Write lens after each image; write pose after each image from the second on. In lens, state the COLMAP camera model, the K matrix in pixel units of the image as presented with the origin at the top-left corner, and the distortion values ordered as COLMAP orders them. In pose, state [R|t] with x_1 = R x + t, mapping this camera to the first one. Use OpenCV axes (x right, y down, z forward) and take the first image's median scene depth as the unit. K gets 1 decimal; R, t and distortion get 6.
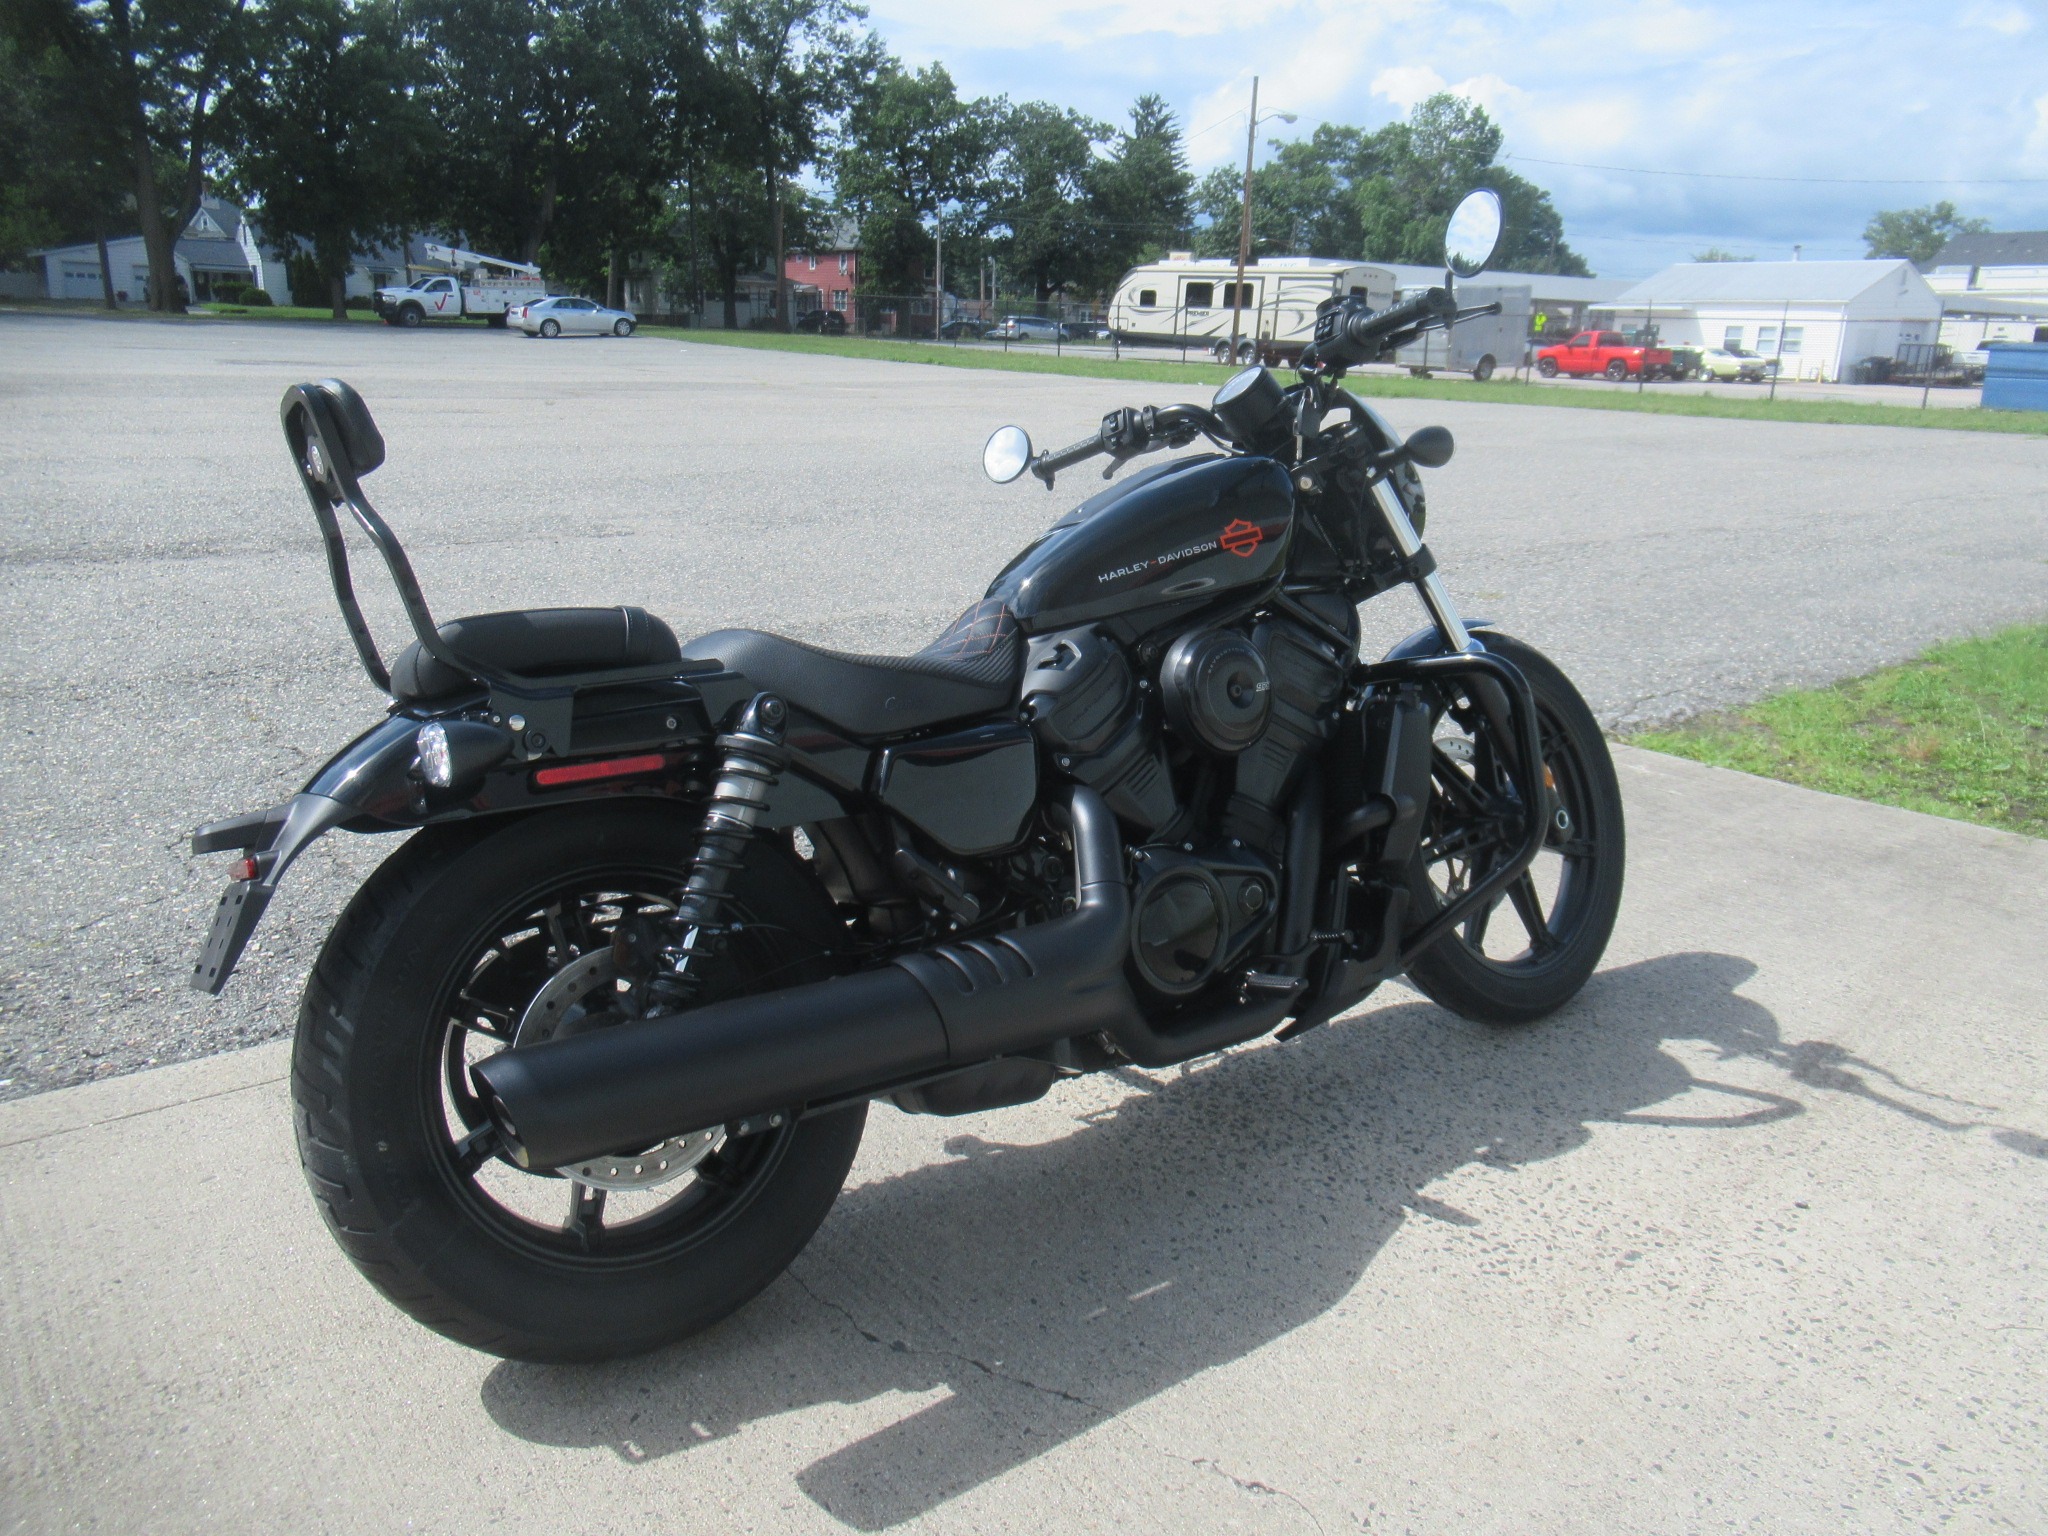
lens RADIAL K [[1520.7, 0, 1024.0], [0, 1520.7, 768.0], [0, 0, 1]] dist [0.005894, -0.000233]
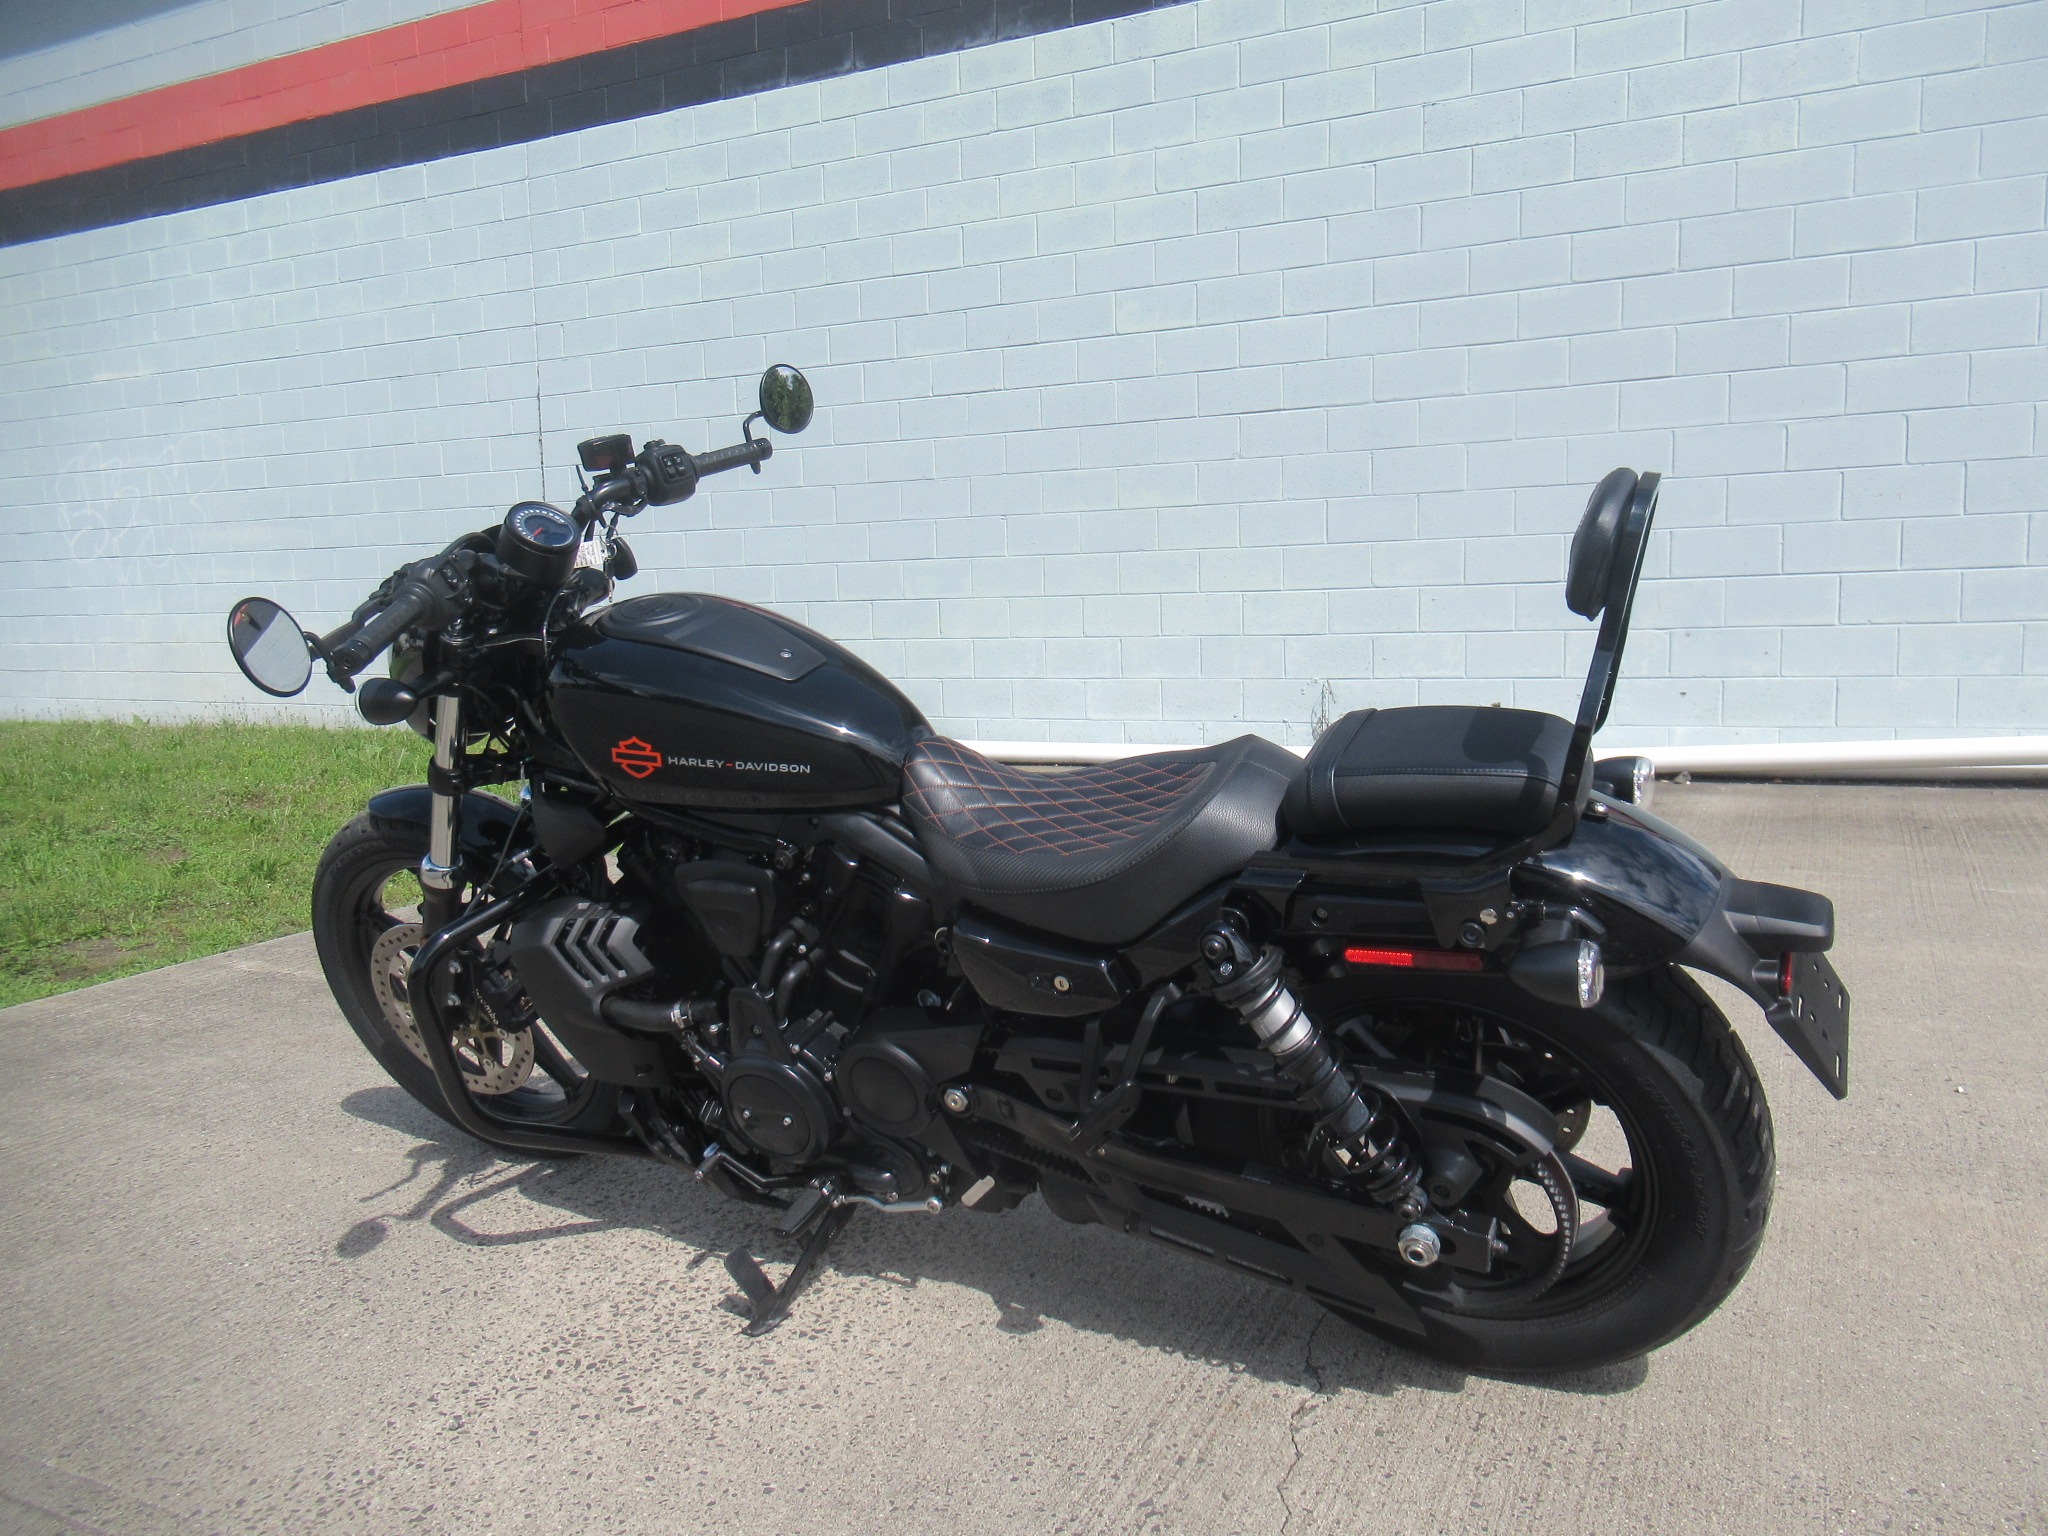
lens RADIAL K [[1505.1, 0, 1009.1], [0, 1505.1, 769.4], [0, 0, 1]] dist [-0.009118, 0.003742]
pose [[-0.427520, -0.118813, 0.896164, -0.755469], [0.262480, 0.932305, 0.248822, -0.270788], [-0.865061, 0.341601, -0.367393, 1.143742]]
